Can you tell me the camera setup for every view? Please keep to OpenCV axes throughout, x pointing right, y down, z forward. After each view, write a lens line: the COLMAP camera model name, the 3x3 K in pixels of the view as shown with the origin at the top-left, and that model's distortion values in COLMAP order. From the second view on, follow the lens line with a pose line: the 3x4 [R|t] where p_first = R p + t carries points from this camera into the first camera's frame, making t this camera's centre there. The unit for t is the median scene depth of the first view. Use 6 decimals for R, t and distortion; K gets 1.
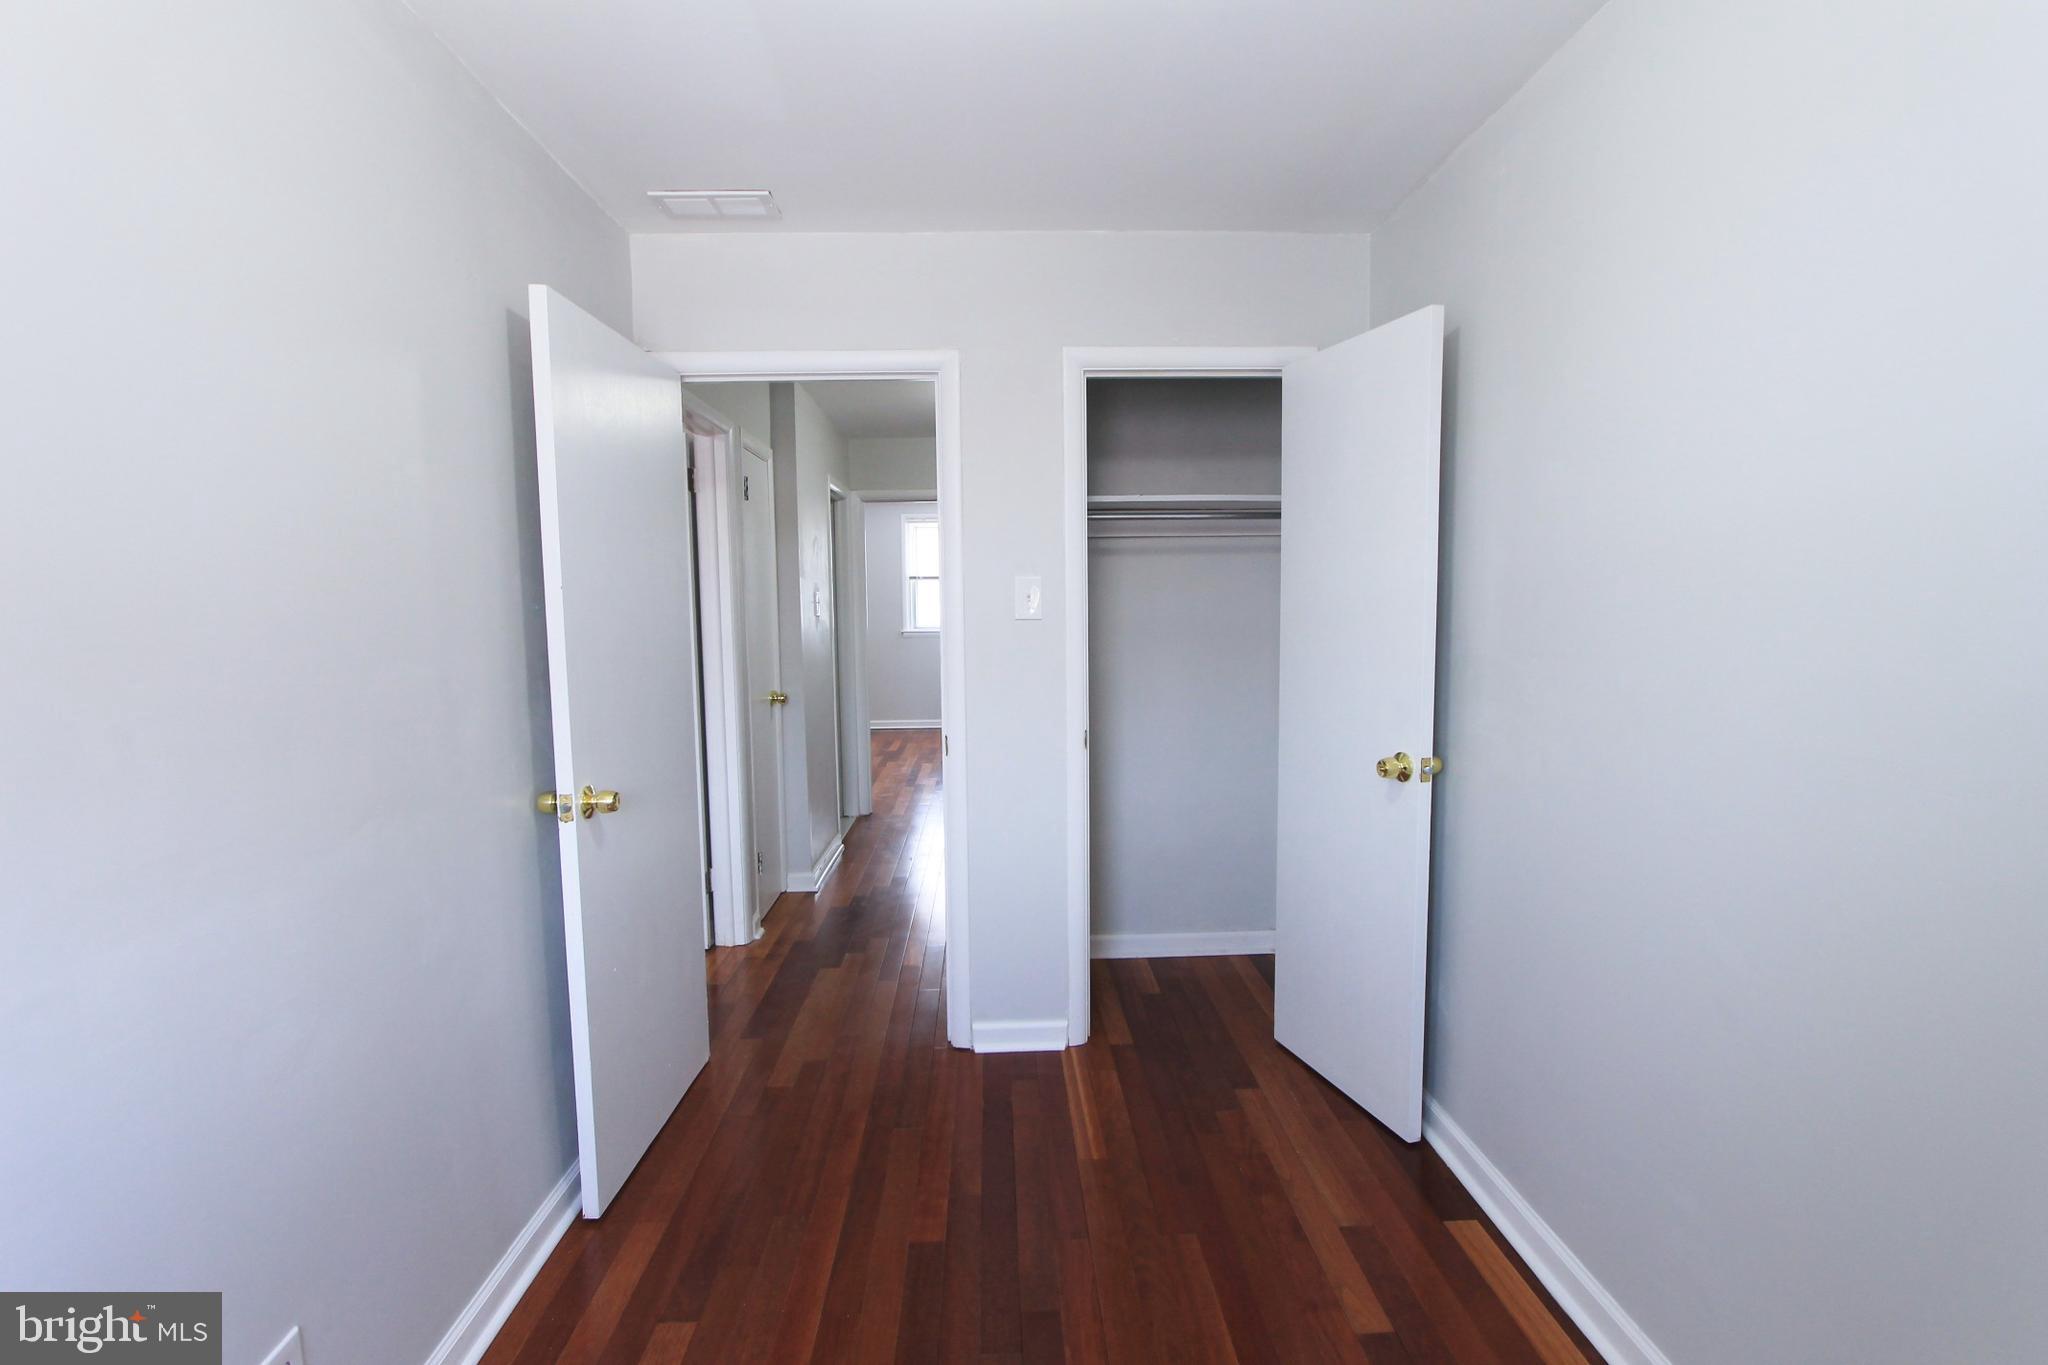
lens RADIAL K [[957.3, 0, 1024.0], [0, 957.3, 682.5], [0, 0, 1]] dist [-0.013720, 0.000702]
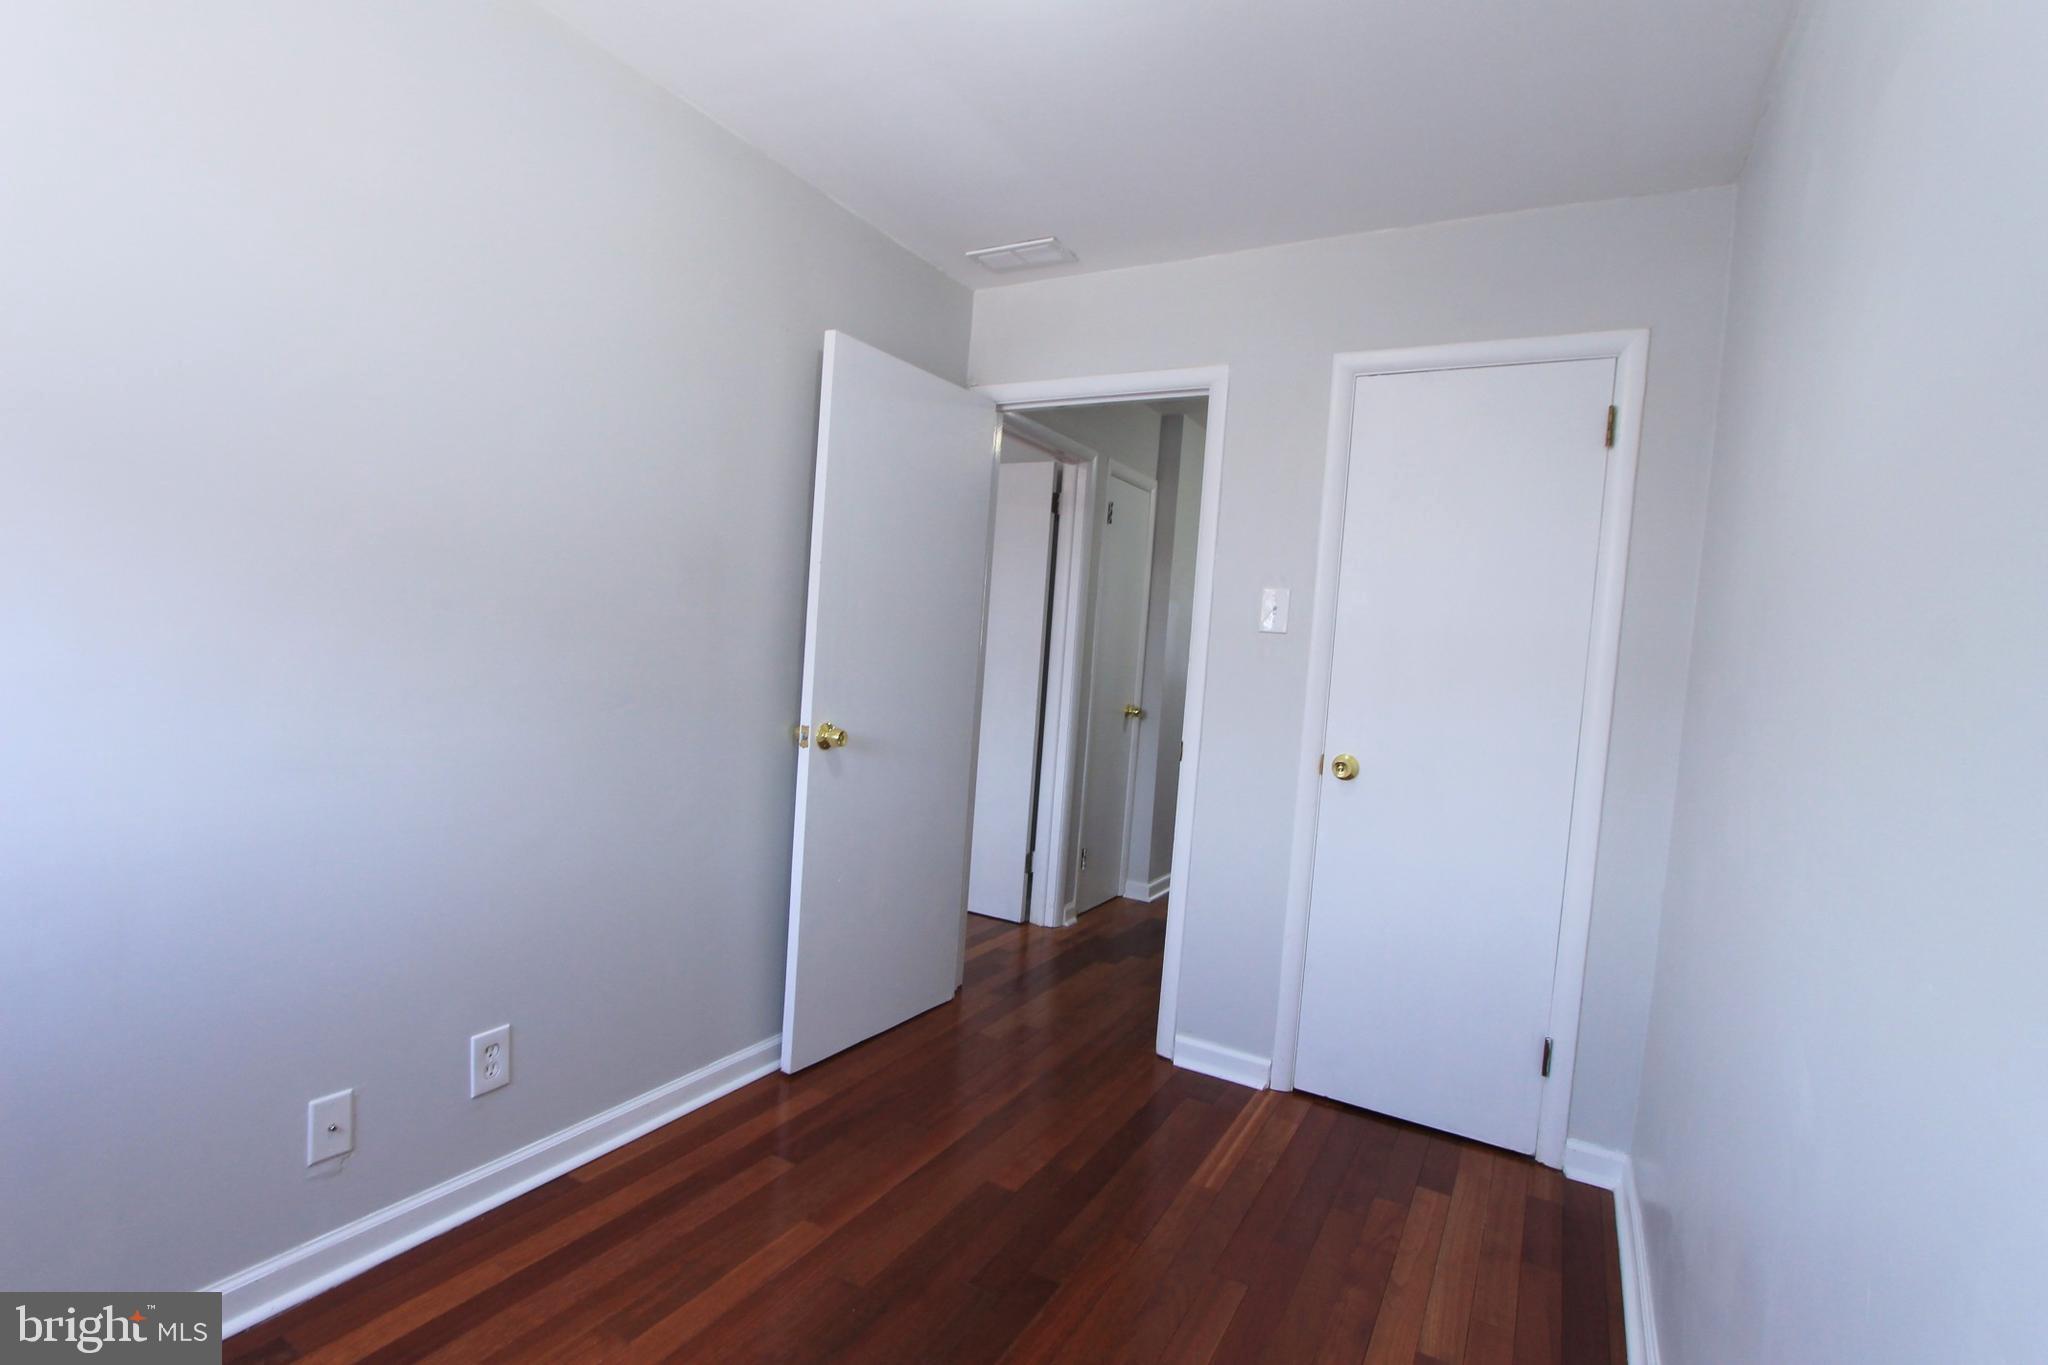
lens RADIAL K [[957.3, 0, 1024.0], [0, 957.3, 682.5], [0, 0, 1]] dist [-0.013720, 0.000702]
pose [[0.846627, 0.093389, -0.523929, 0.314545], [-0.124649, 0.991895, -0.024620, 0.041346], [0.517383, 0.086151, 0.851406, 0.048826]]
